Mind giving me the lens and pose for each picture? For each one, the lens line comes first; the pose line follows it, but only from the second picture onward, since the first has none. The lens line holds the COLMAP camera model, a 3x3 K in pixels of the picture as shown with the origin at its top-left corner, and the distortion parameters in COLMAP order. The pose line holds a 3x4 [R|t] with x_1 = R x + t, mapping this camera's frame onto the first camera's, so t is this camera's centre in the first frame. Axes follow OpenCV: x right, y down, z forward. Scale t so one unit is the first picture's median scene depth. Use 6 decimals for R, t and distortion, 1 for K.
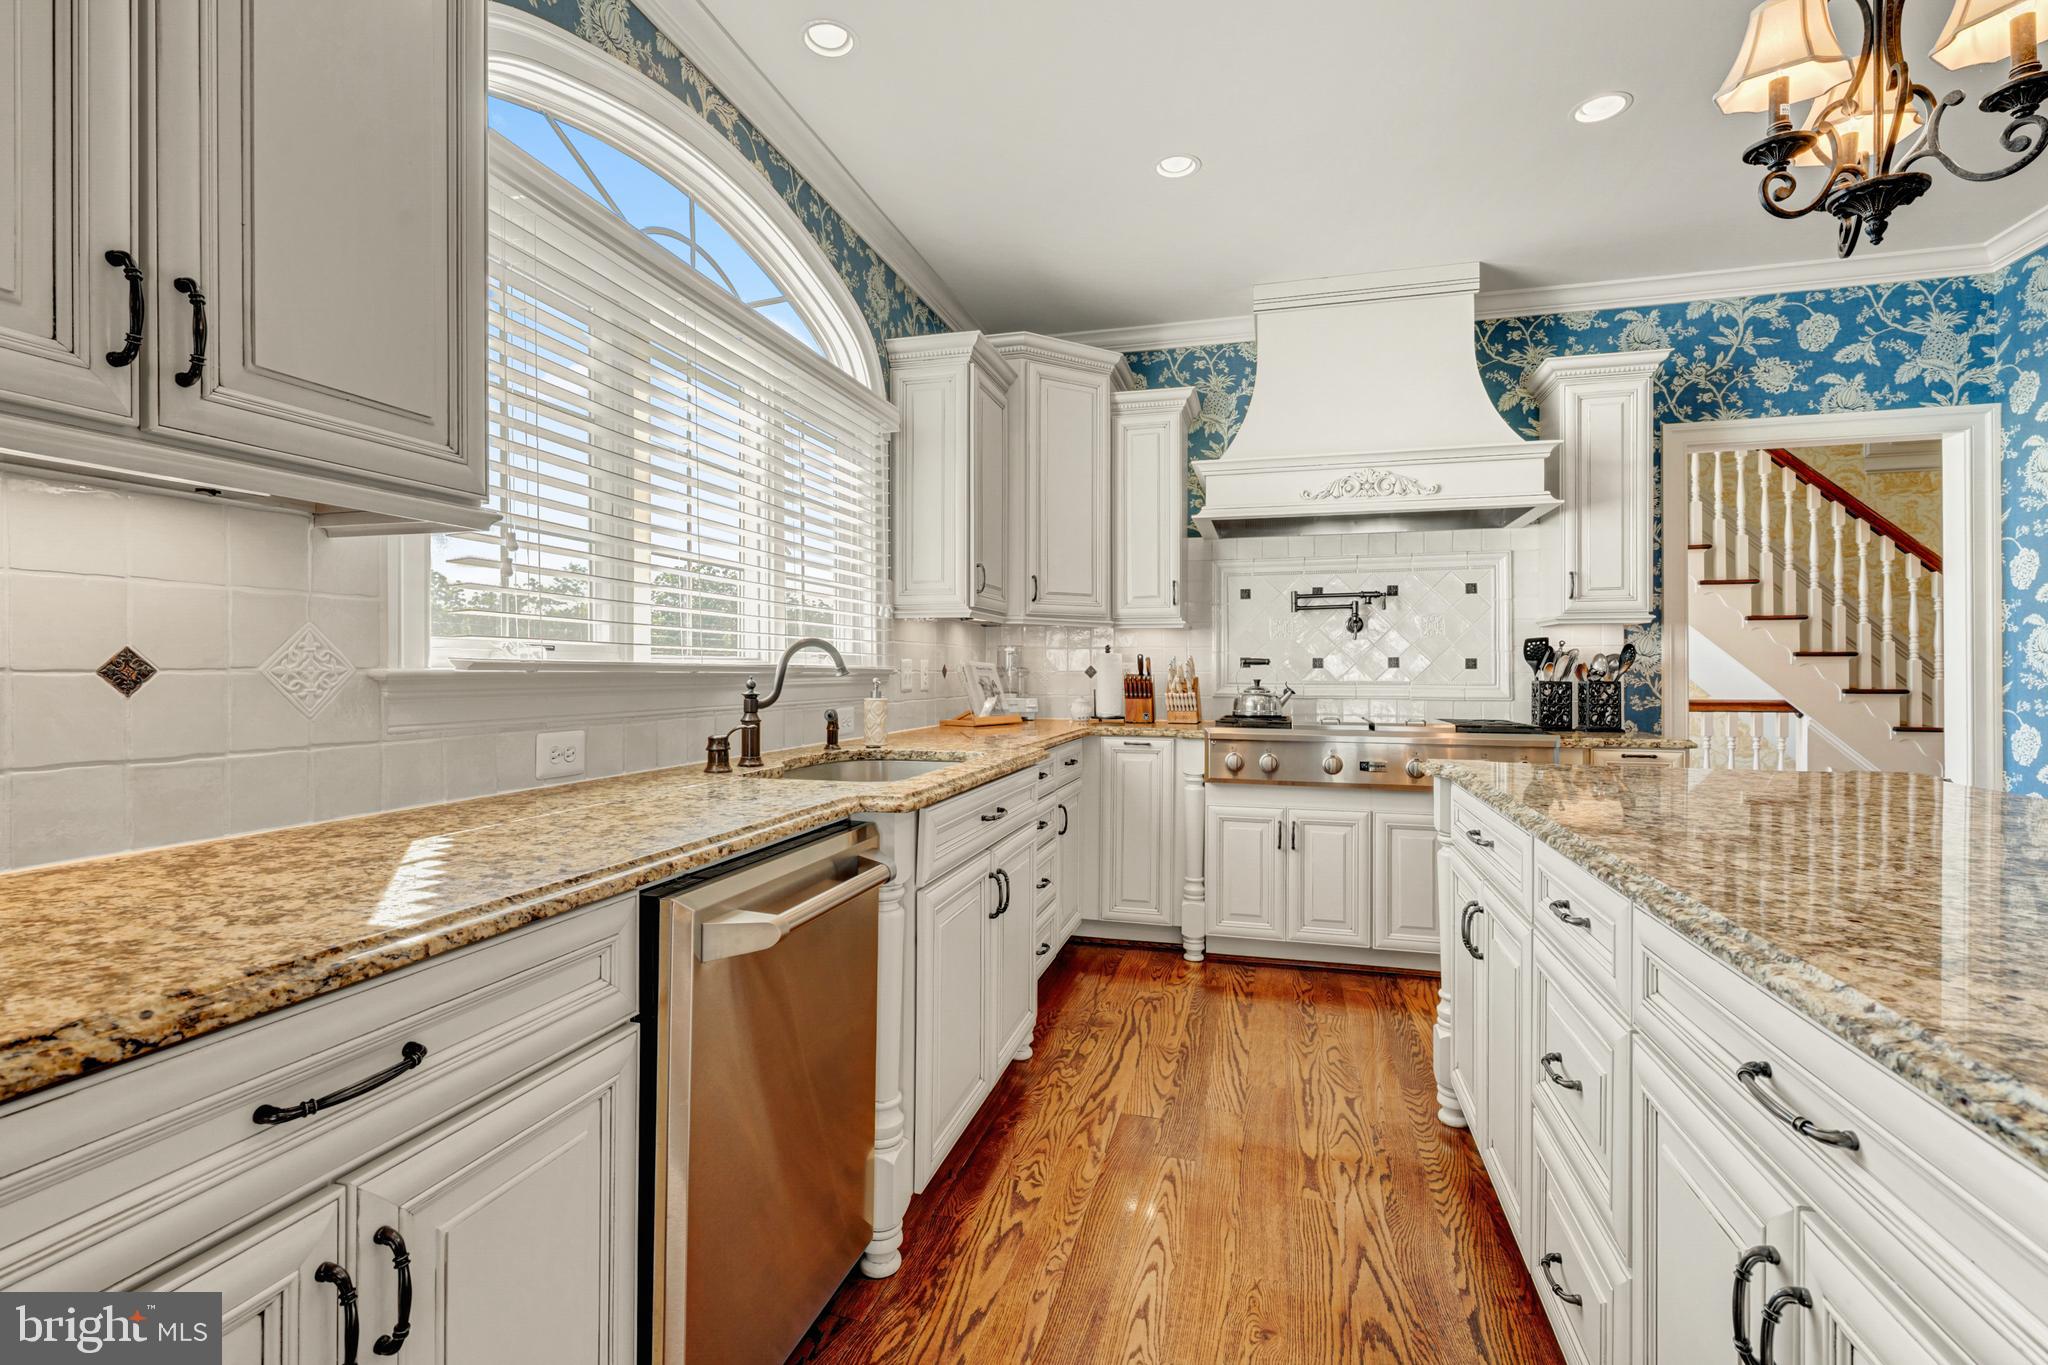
lens RADIAL K [[909.9, 0, 1011.4], [0, 909.9, 670.7], [0, 0, 1]] dist [-0.015799, 0.001035]
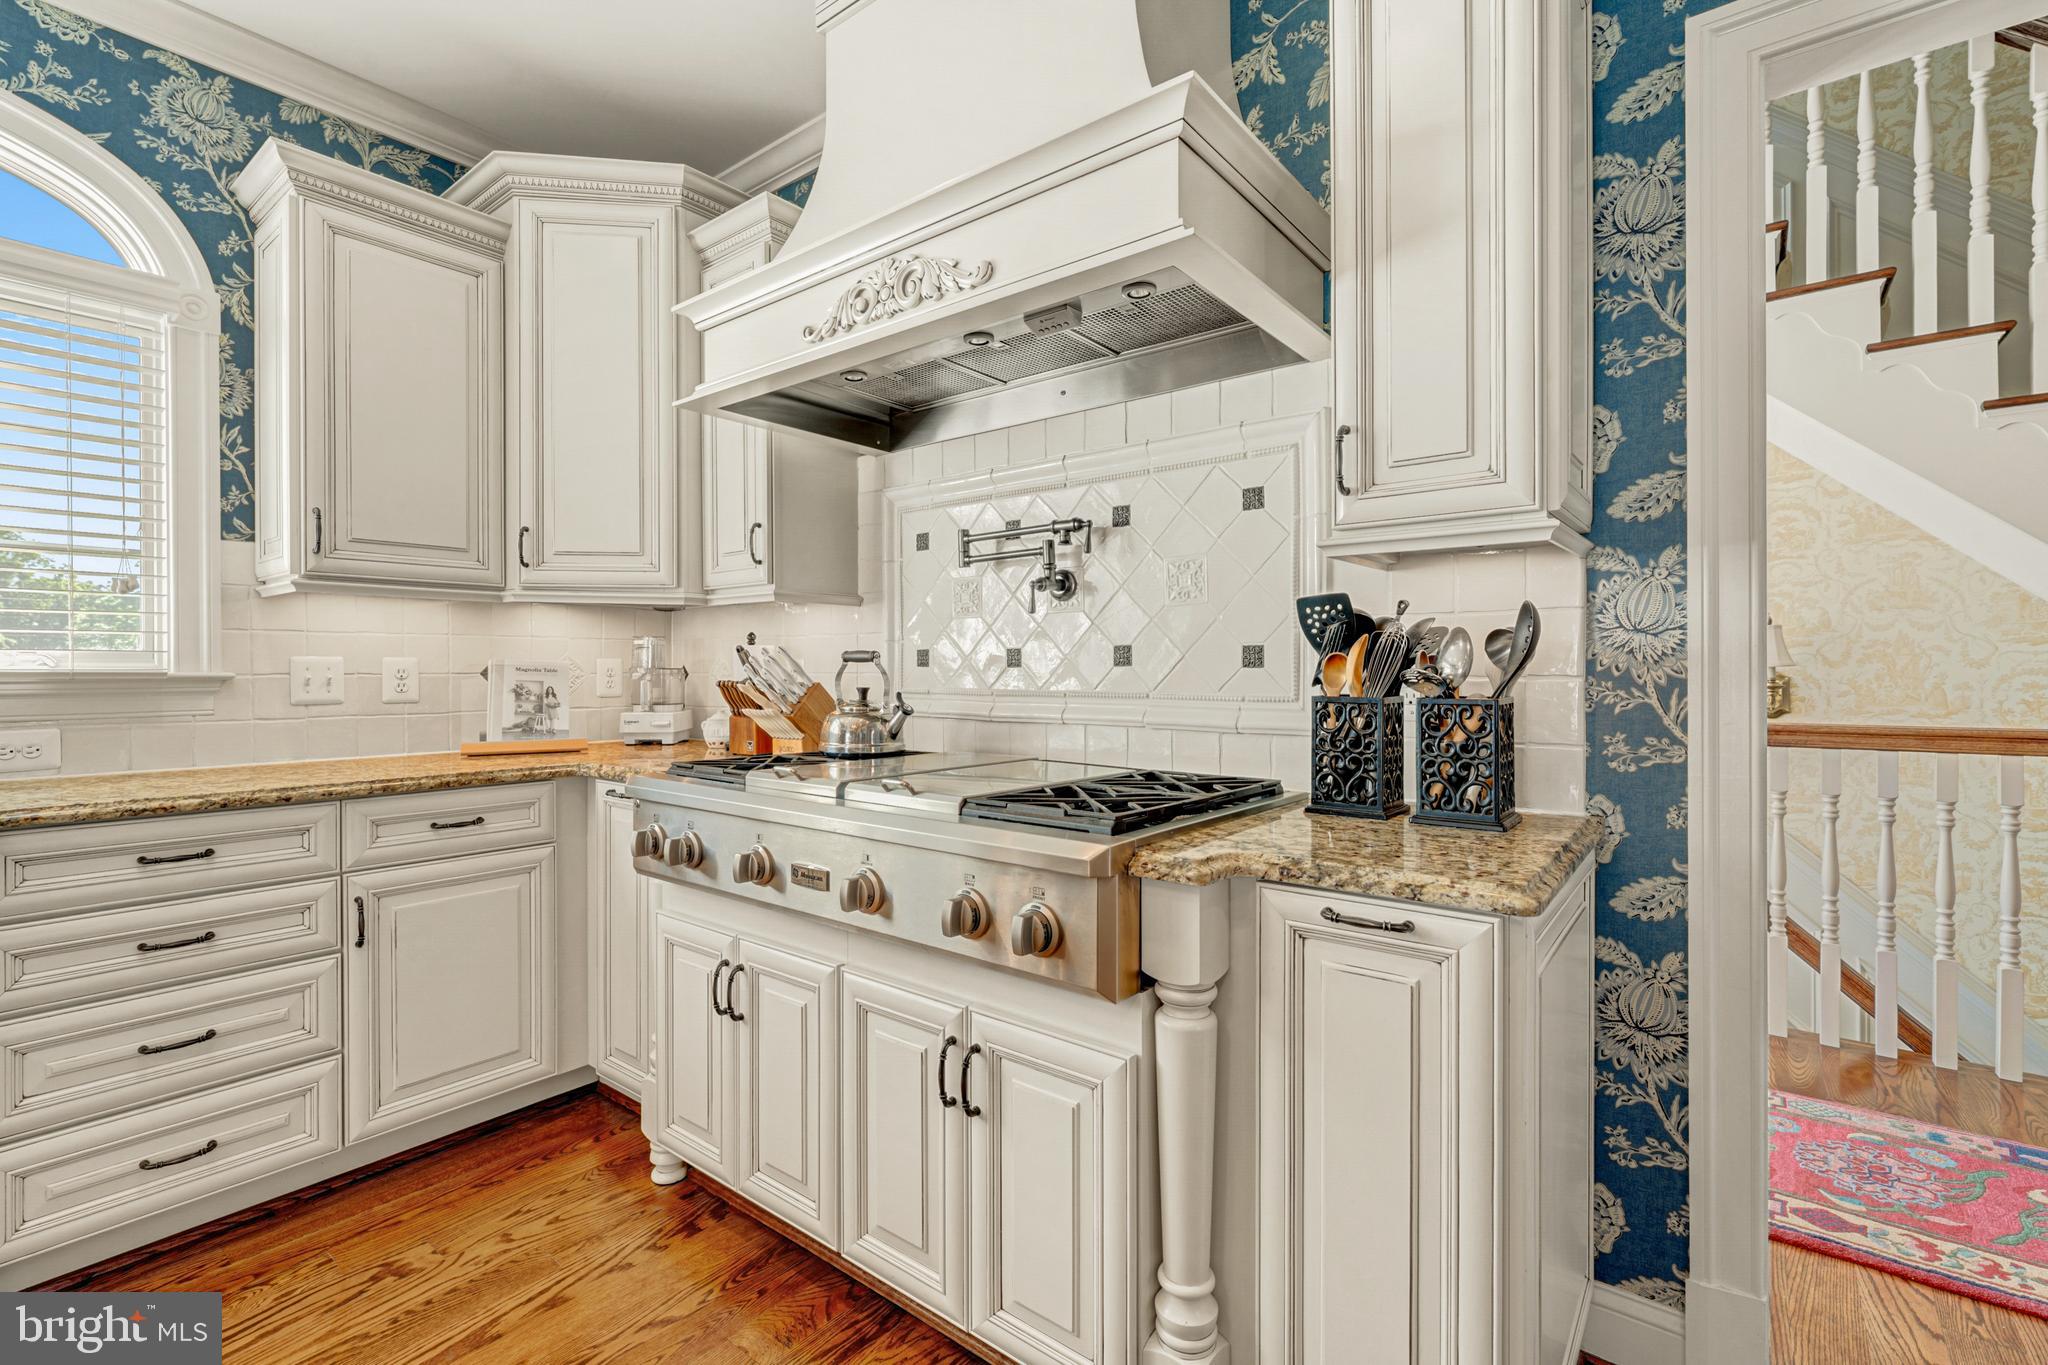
lens RADIAL K [[909.9, 0, 1024.4], [0, 909.9, 671.1], [0, 0, 1]] dist [-0.015799, 0.001035]
pose [[0.928193, -0.002597, -0.372090, 0.610980], [0.002976, 0.999995, 0.000445, -0.000768], [0.372087, -0.001521, 0.928197, 0.546577]]
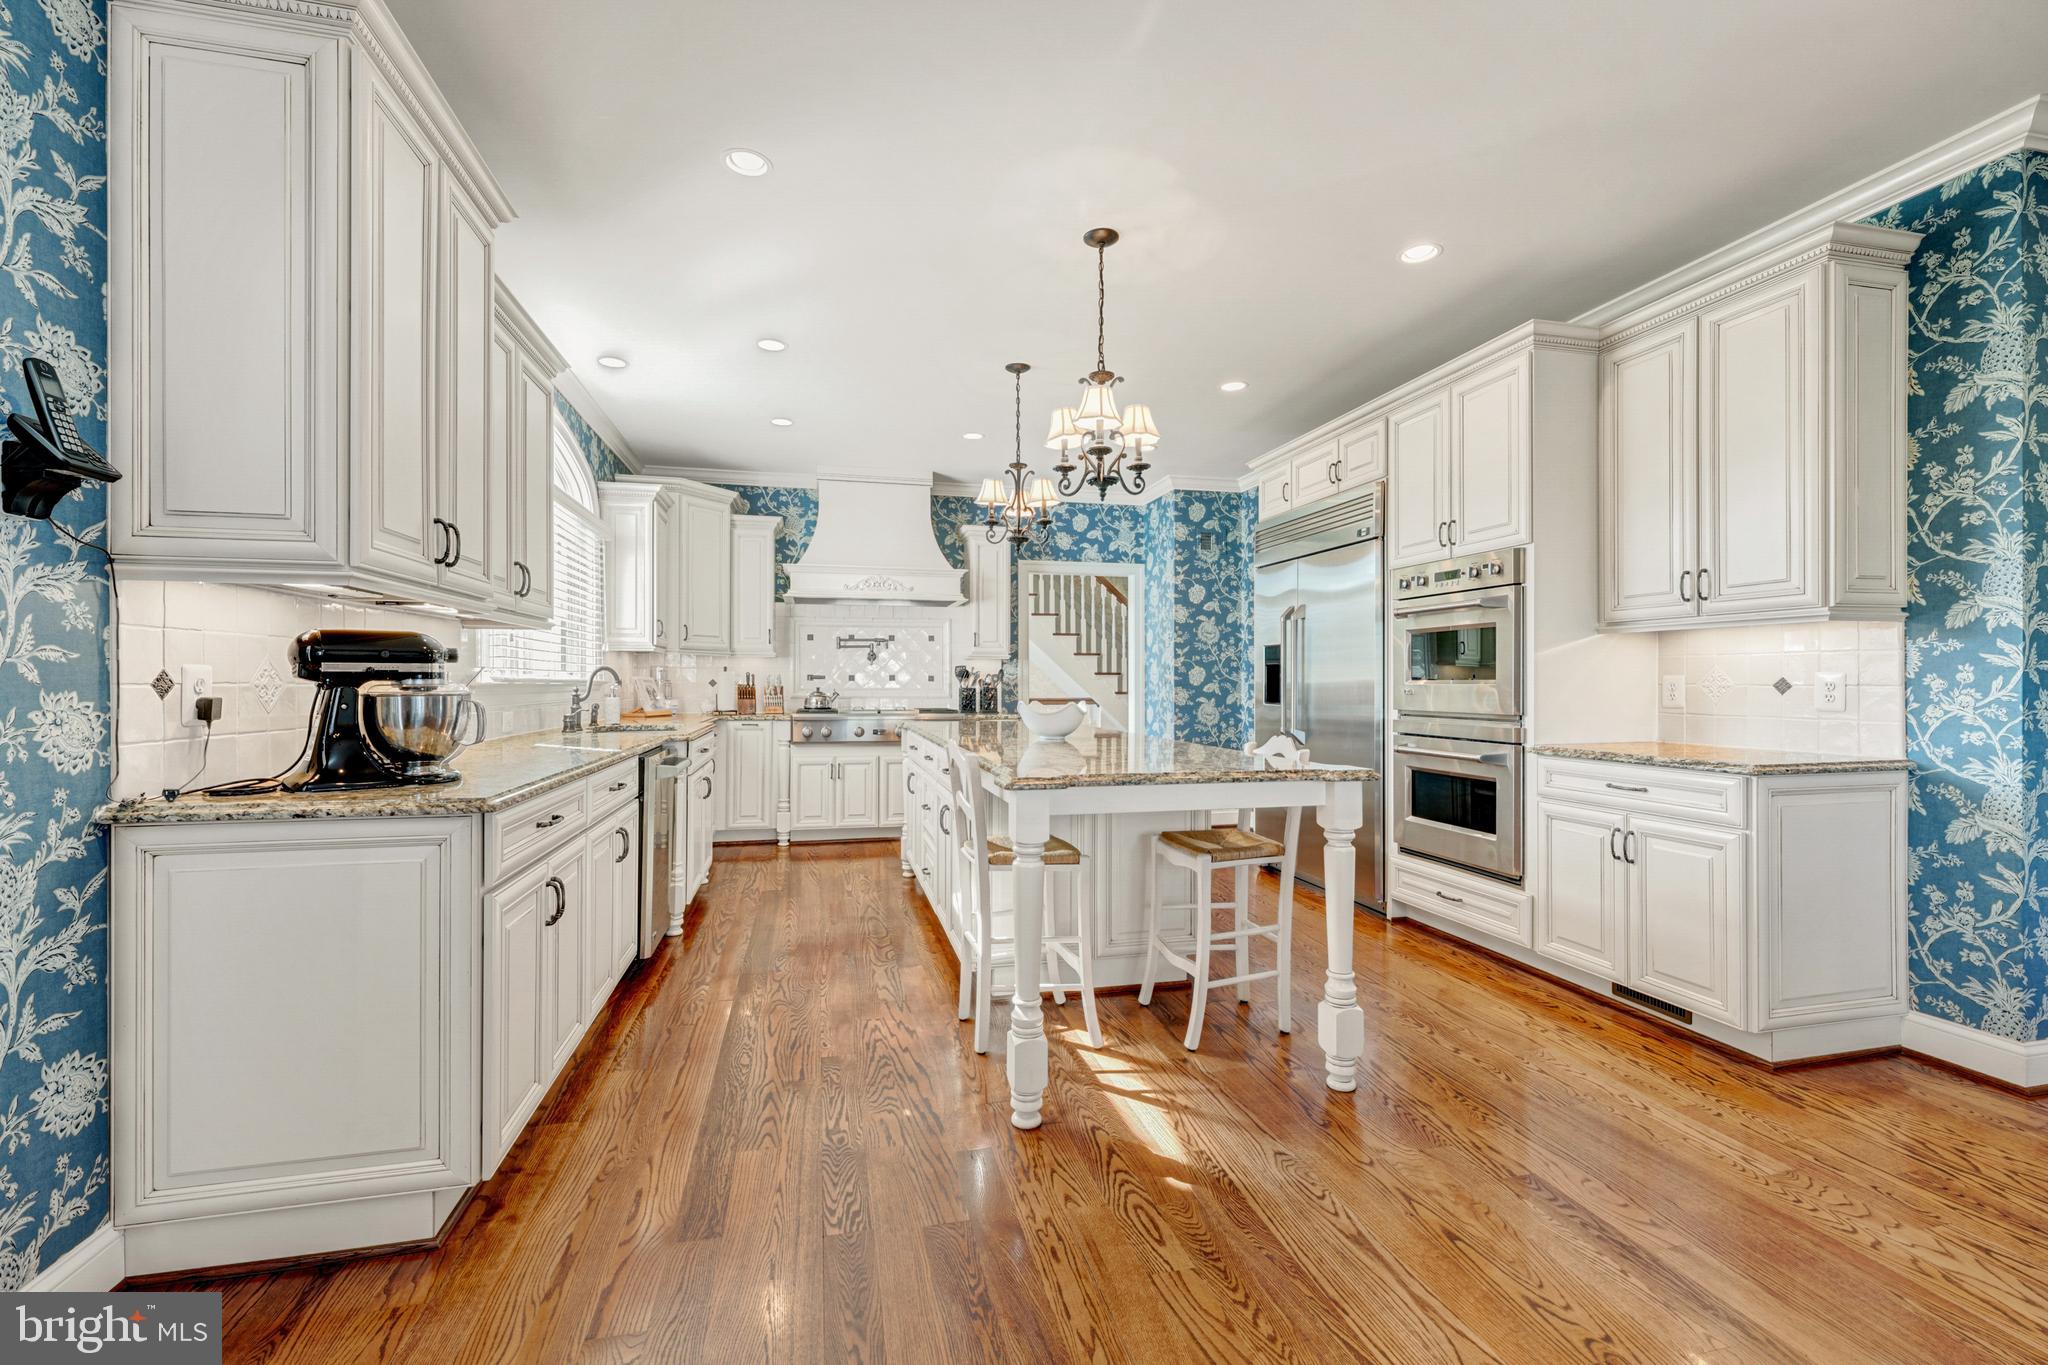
lens RADIAL K [[849.8, 0, 1026.3], [0, 849.8, 679.9], [0, 0, 1]] dist [-0.004496, -0.000108]
pose [[0.864384, -0.000006, 0.502832, -0.217983], [0.001768, 0.999994, -0.003026, 0.000924], [-0.502829, 0.003505, 0.864379, -0.653317]]
